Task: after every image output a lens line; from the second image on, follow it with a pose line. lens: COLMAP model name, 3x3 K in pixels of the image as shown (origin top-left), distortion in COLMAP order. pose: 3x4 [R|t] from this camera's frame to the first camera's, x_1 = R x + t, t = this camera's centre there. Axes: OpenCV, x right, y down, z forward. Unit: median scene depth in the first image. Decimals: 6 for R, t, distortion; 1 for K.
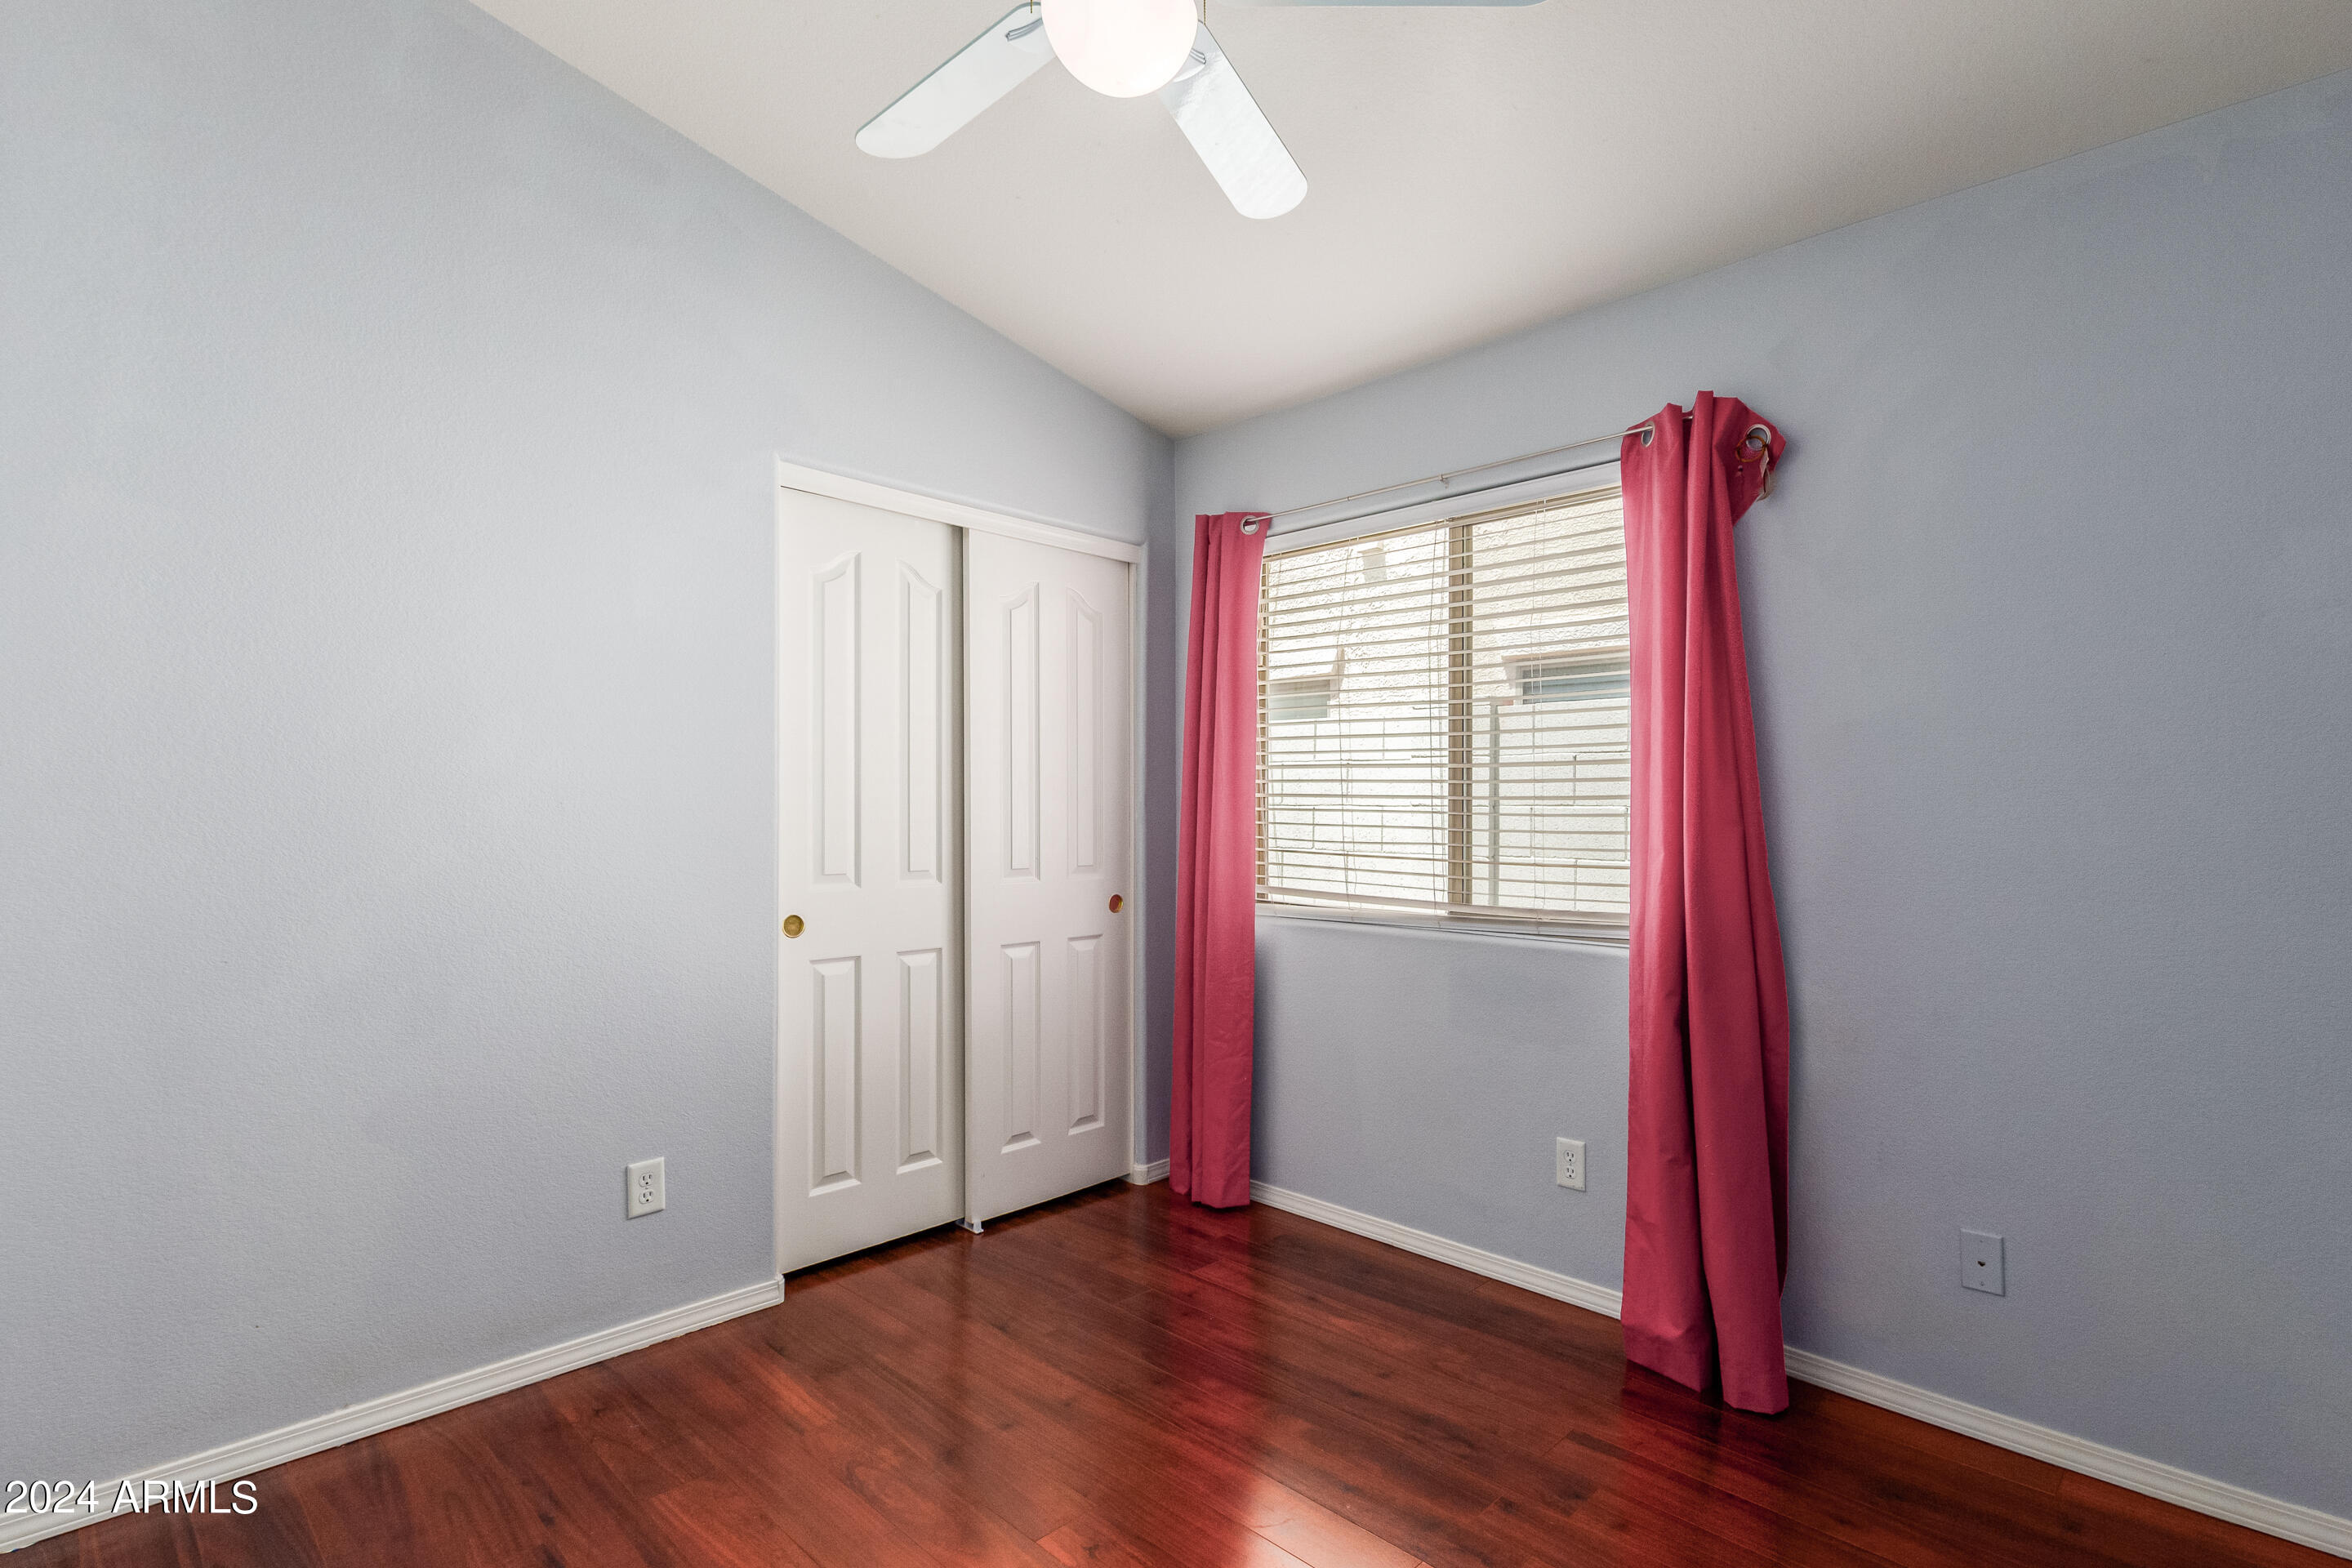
lens RADIAL K [[1134.1, 0, 1292.6], [0, 1134.1, 816.6], [0, 0, 1]] dist [0.002092, 0.000175]
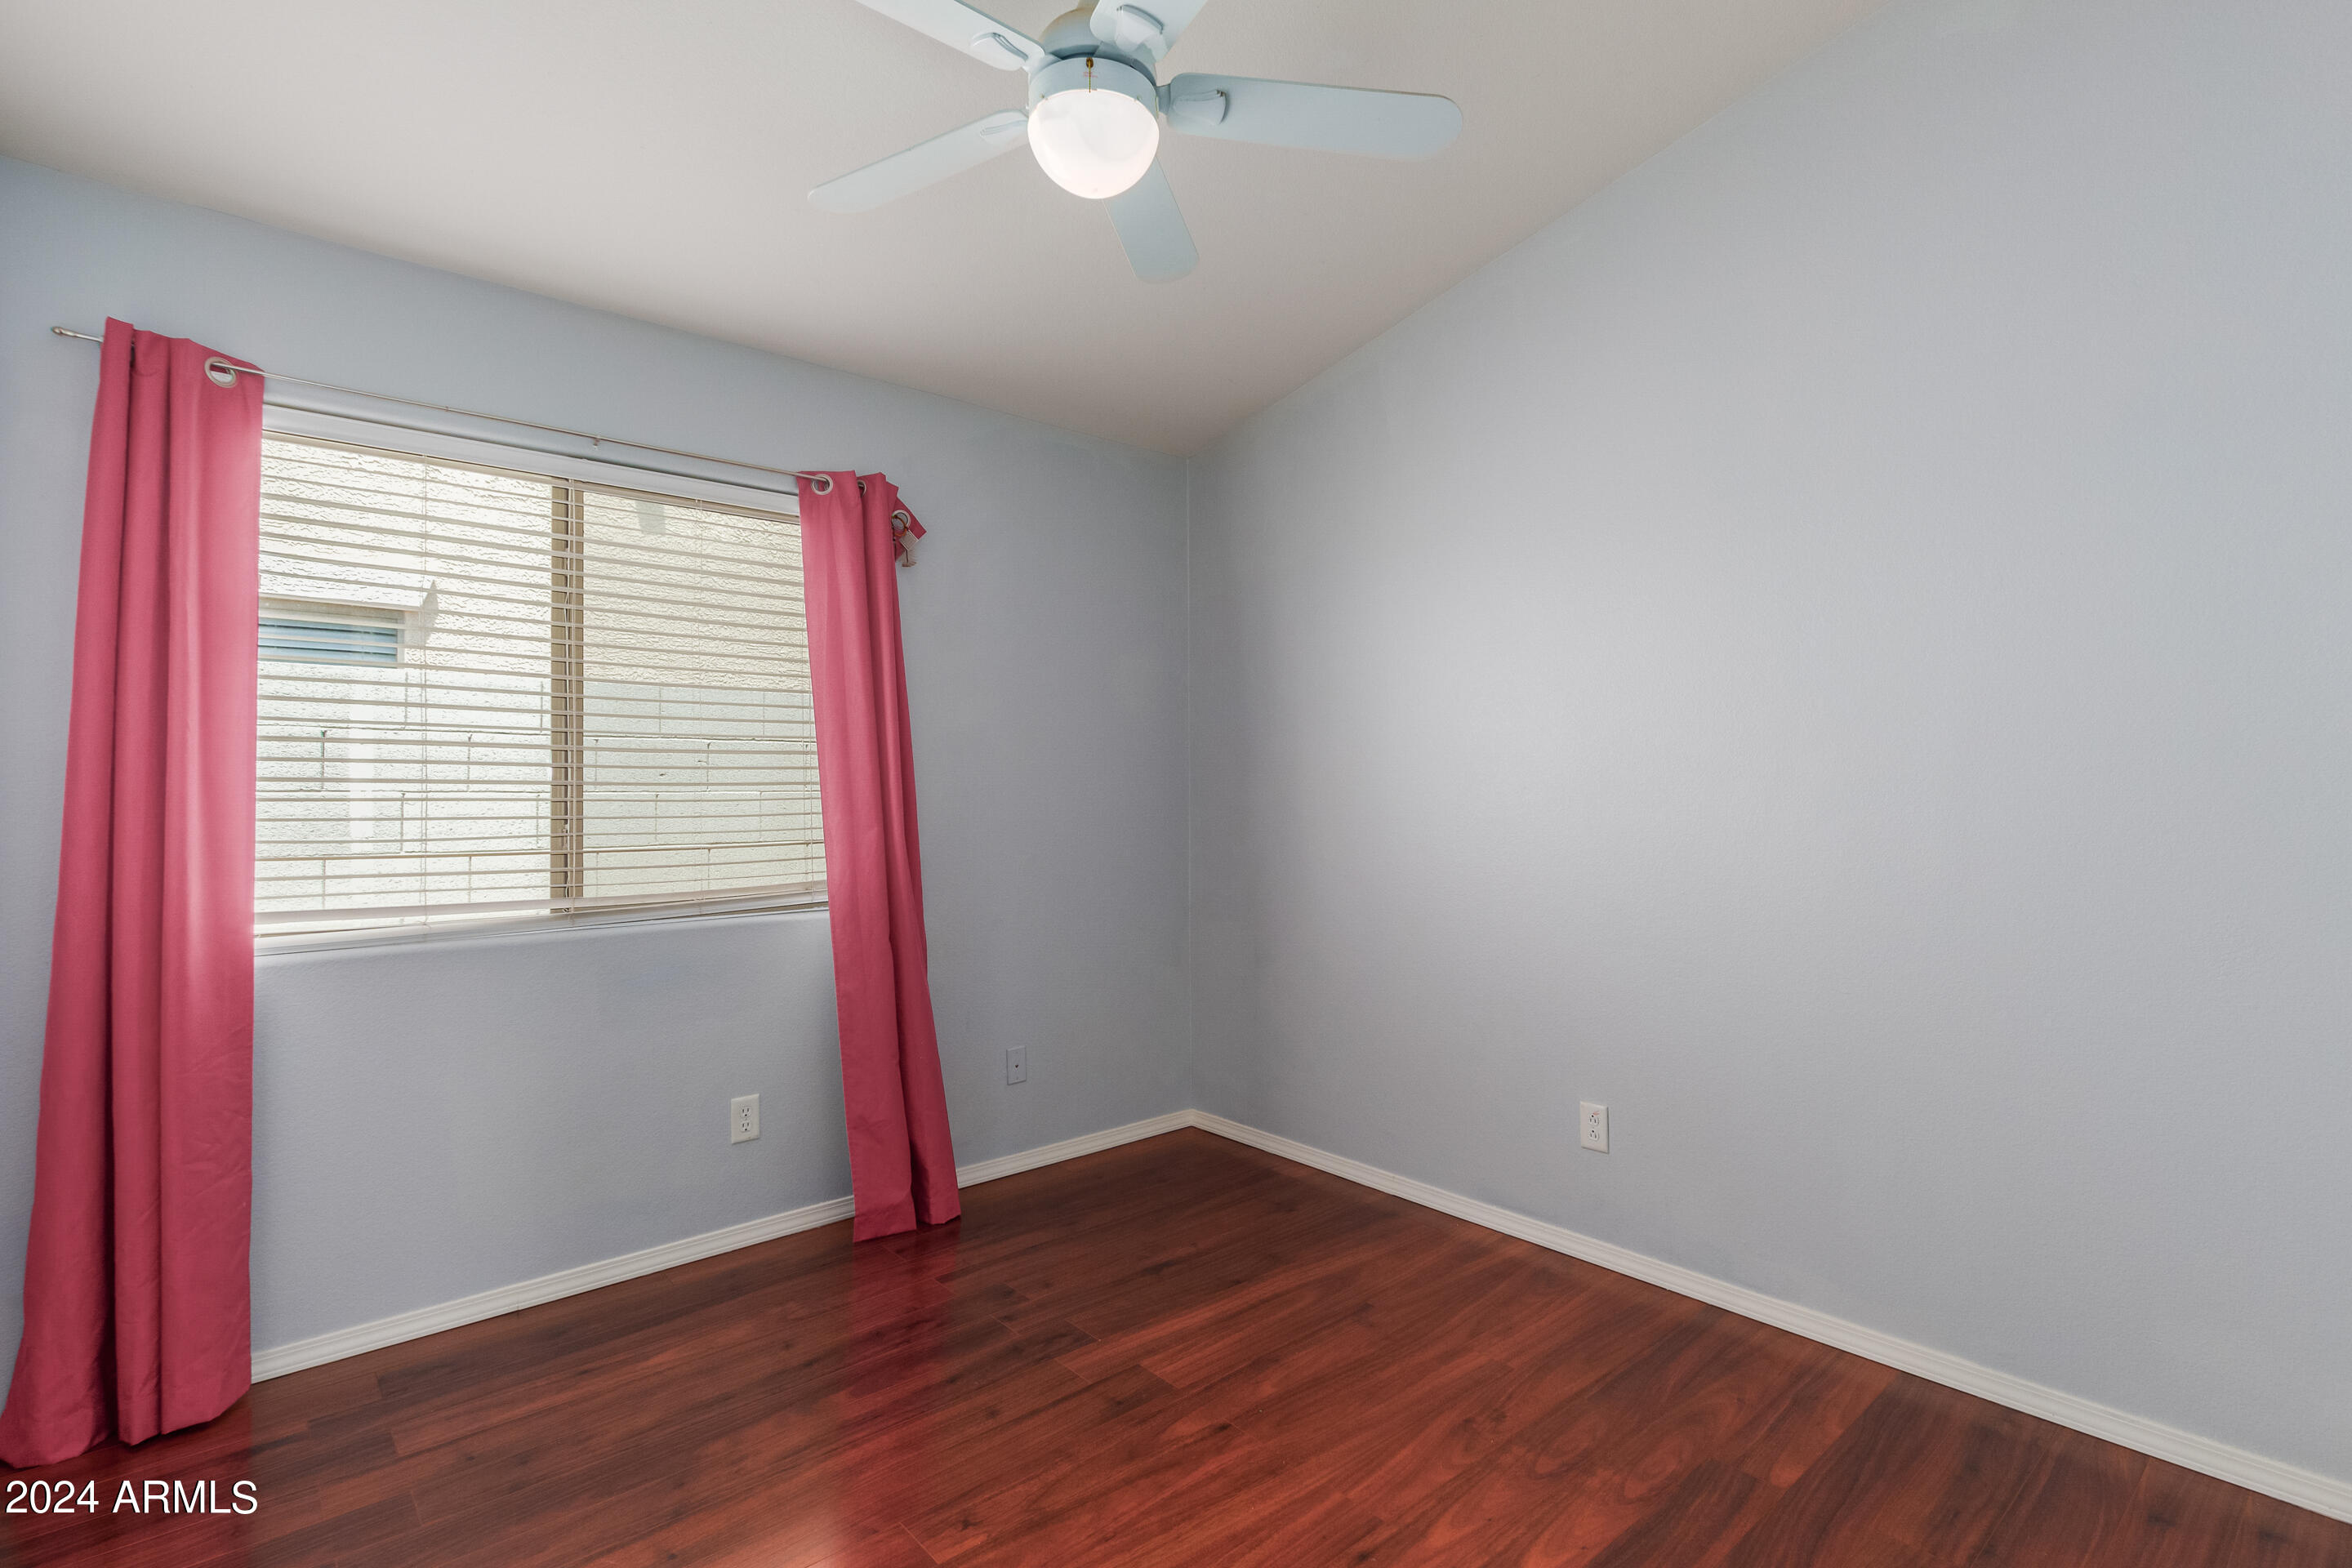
lens RADIAL K [[1081.7, 0, 1176.0], [0, 1081.7, 784.0], [0, 0, 1]] dist [-0.000872, -0.000730]
pose [[0.122414, -0.001232, 0.992478, -0.663143], [0.014355, 0.999897, -0.000530, -0.008213], [-0.992375, 0.014312, 0.122419, 0.411151]]
